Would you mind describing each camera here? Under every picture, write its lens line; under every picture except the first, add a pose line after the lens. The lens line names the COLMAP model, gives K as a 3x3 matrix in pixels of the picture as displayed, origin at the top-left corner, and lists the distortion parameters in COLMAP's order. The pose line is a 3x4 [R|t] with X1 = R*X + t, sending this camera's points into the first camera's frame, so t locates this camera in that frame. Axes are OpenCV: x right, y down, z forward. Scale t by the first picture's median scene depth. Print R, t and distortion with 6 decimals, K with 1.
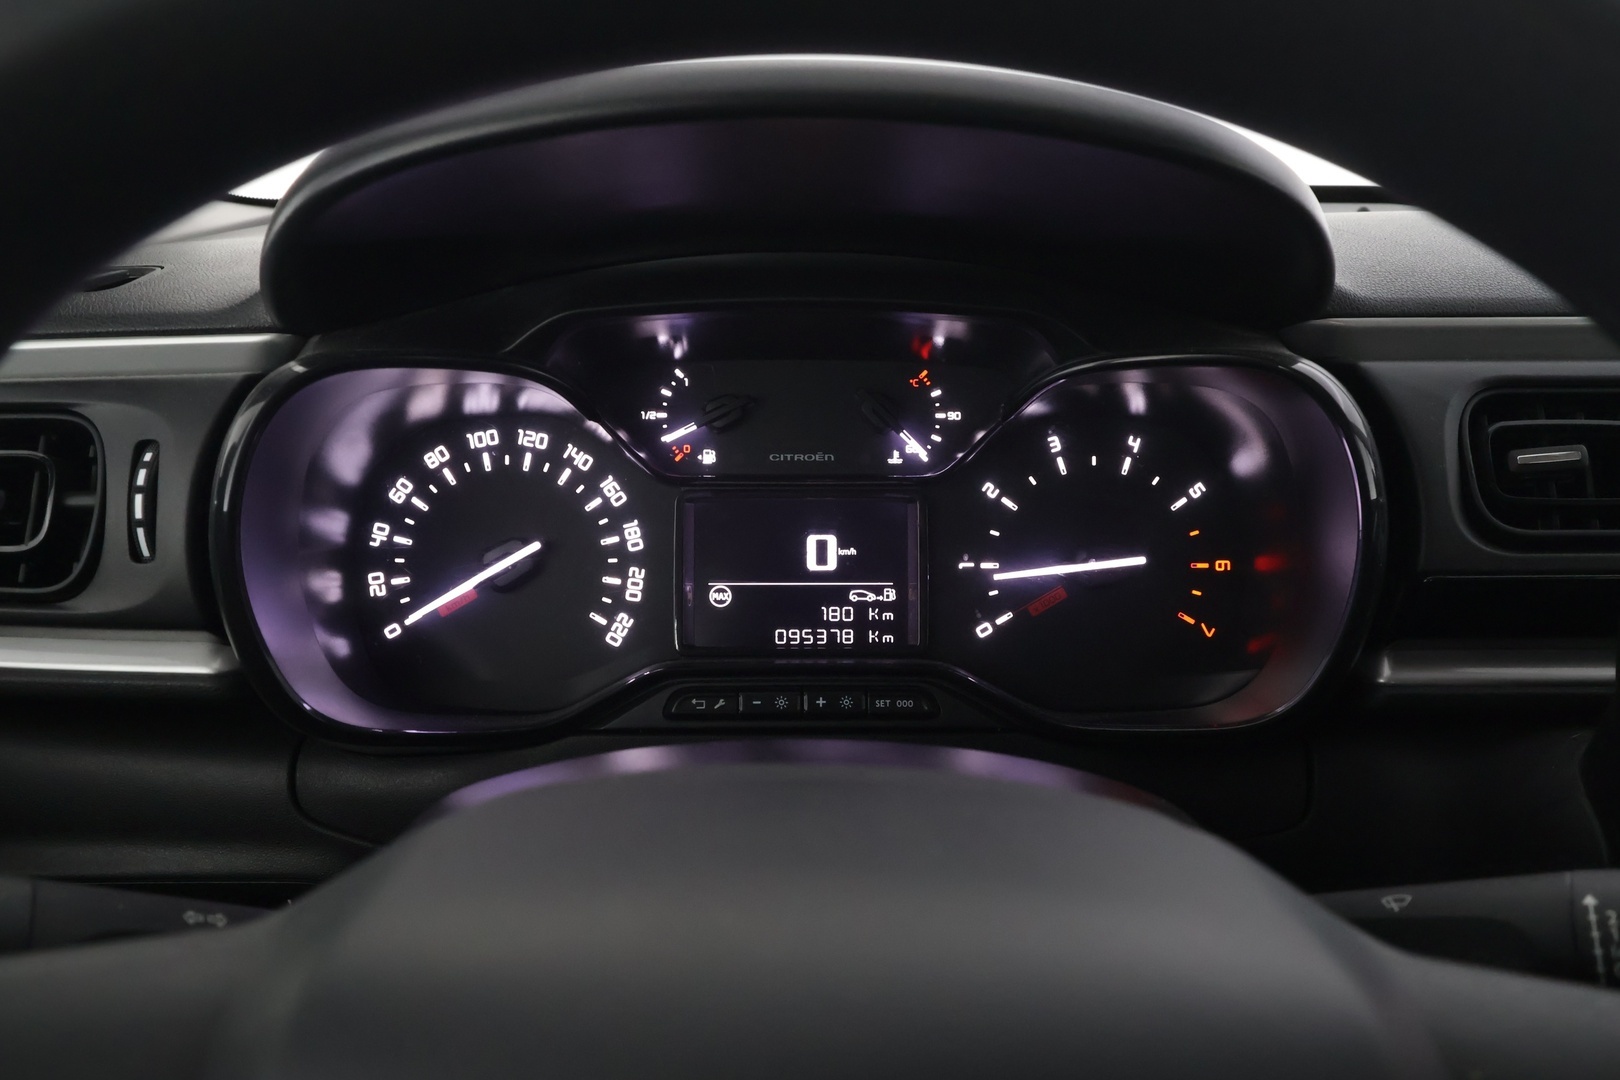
lens RADIAL K [[1290.1, 0, 810.0], [0, 1290.1, 540.0], [0, 0, 1]] dist [0.004961, 0.002396]
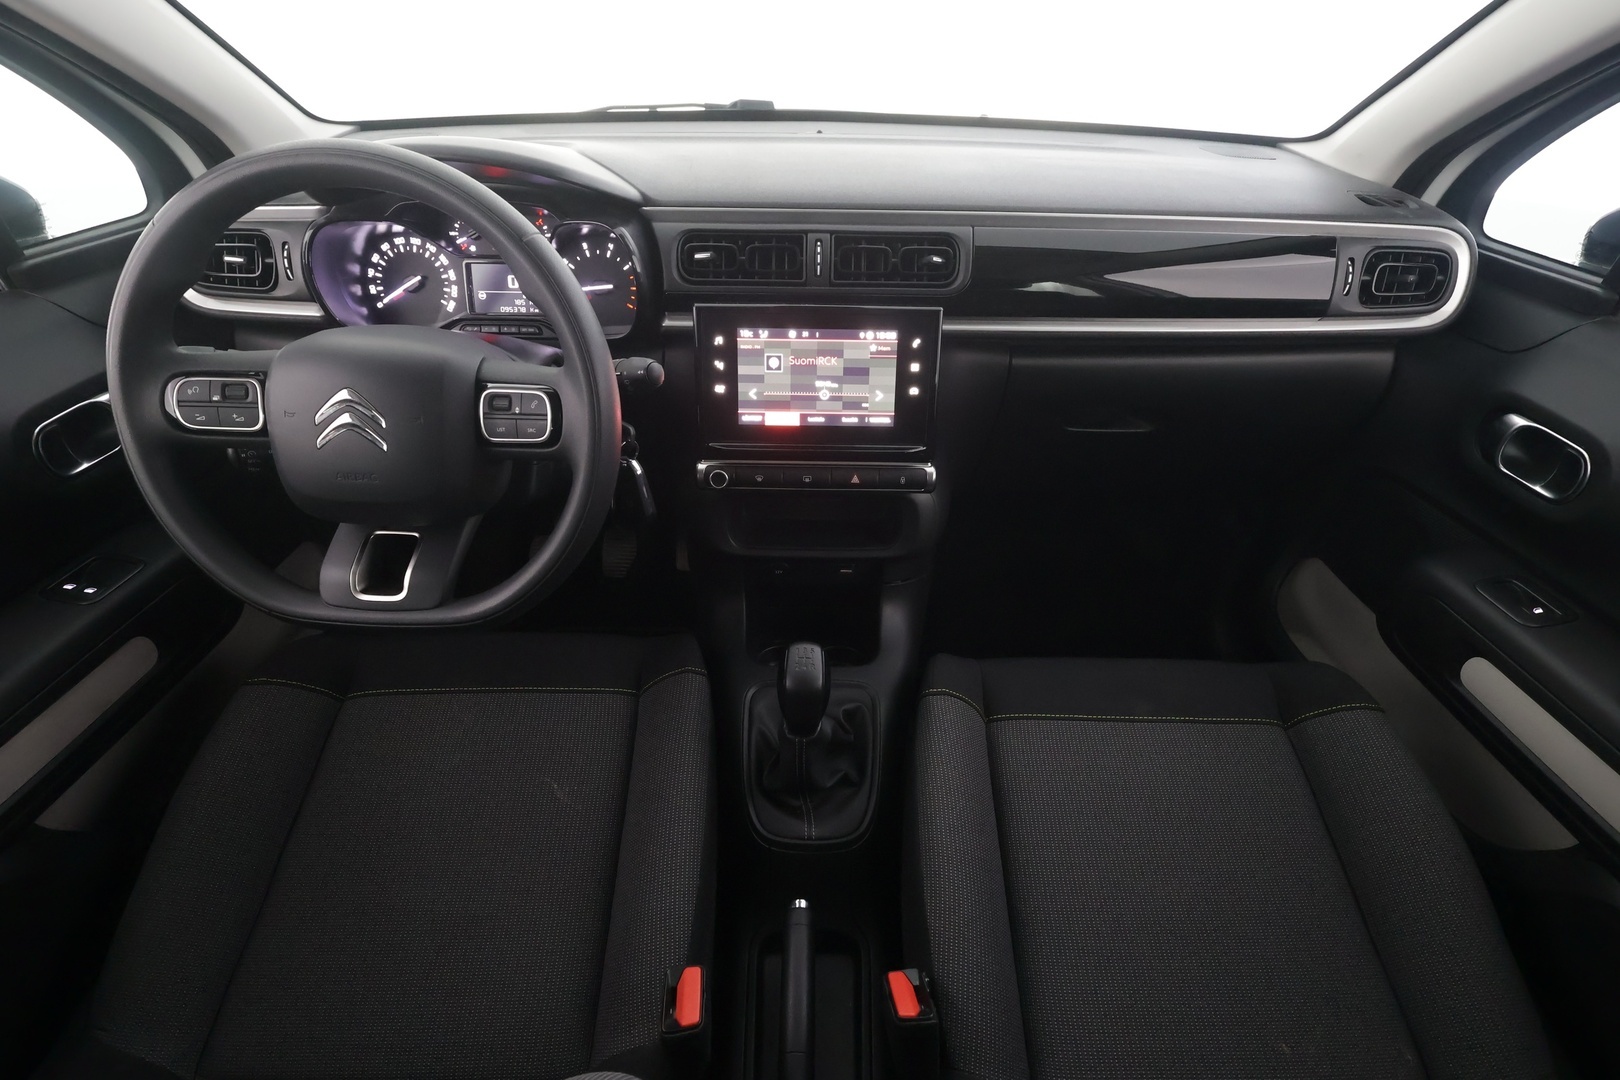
lens RADIAL K [[765.4, 0, 810.0], [0, 765.4, 540.0], [0, 0, 1]] dist [0.002709, 0.000141]
pose [[0.999614, 0.023848, -0.014240, 0.775732], [-0.017878, 0.944780, 0.327218, -0.019181], [0.021257, -0.326837, 0.944842, -0.951985]]
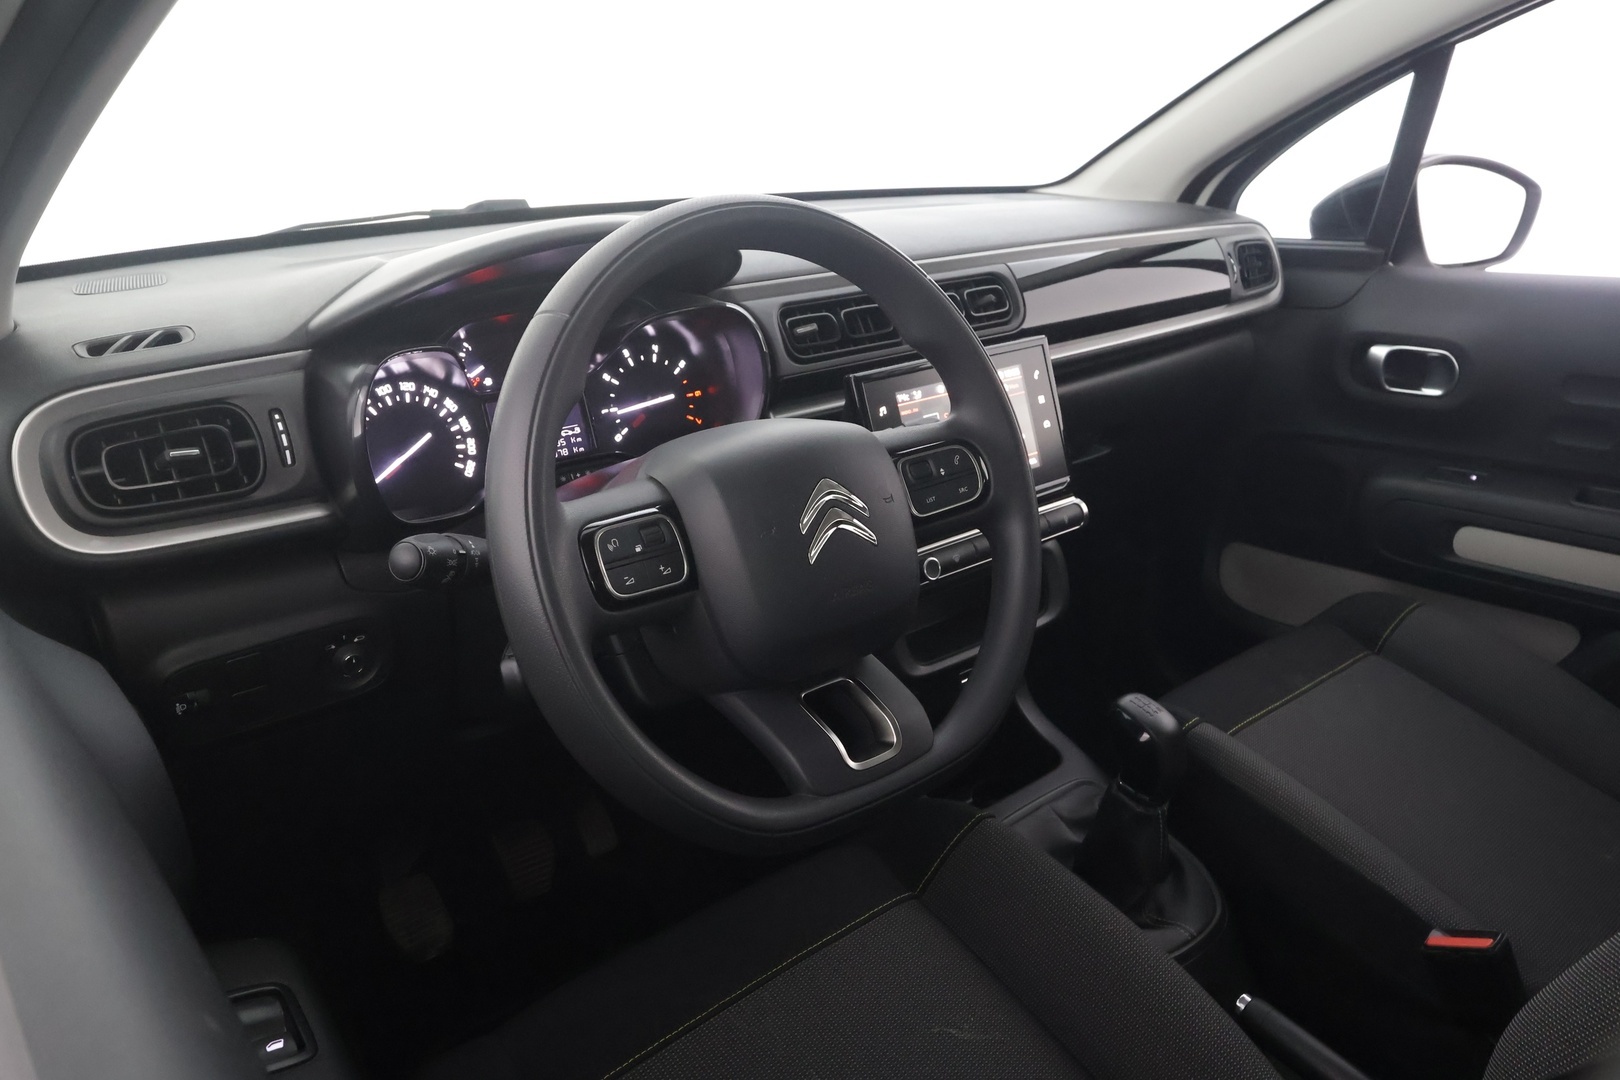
lens RADIAL K [[1204.8, 0, 810.0], [0, 1204.8, 540.0], [0, 0, 1]] dist [-0.005099, 0.003007]
pose [[0.774160, -0.231769, 0.589033, -0.906531], [0.199500, 0.972468, 0.120439, 0.056867], [-0.600730, 0.024273, 0.799083, -0.913282]]
